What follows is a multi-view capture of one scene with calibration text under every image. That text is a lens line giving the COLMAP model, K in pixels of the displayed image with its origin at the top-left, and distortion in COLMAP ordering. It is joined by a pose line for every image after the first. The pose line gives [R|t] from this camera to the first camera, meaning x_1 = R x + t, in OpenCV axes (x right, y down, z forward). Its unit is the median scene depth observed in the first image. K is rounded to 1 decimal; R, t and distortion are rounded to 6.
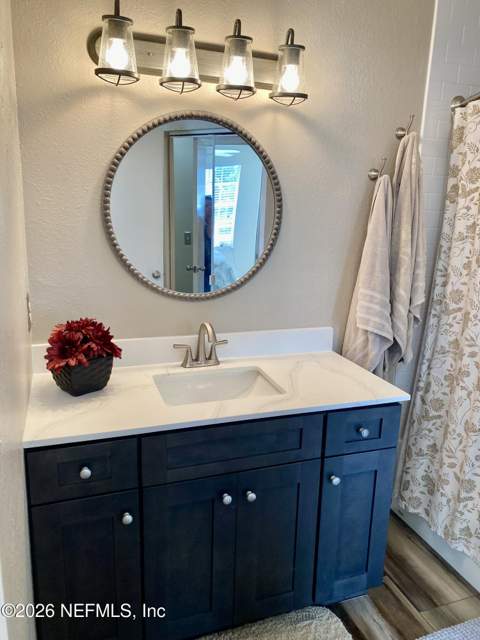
lens RADIAL K [[487.6, 0, 242.0], [0, 487.6, 322.7], [0, 0, 1]] dist [0.019045, -0.014509]
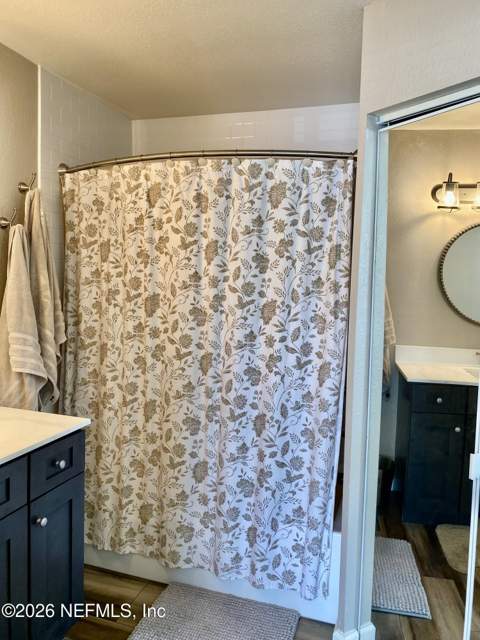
lens RADIAL K [[487.6, 0, 239.0], [0, 487.6, 318.4], [0, 0, 1]] dist [0.019045, -0.014509]
pose [[0.618016, -0.075699, 0.782513, -0.246564], [0.171661, 0.984329, -0.040352, 0.020900], [-0.767196, 0.159265, 0.621326, 0.011580]]
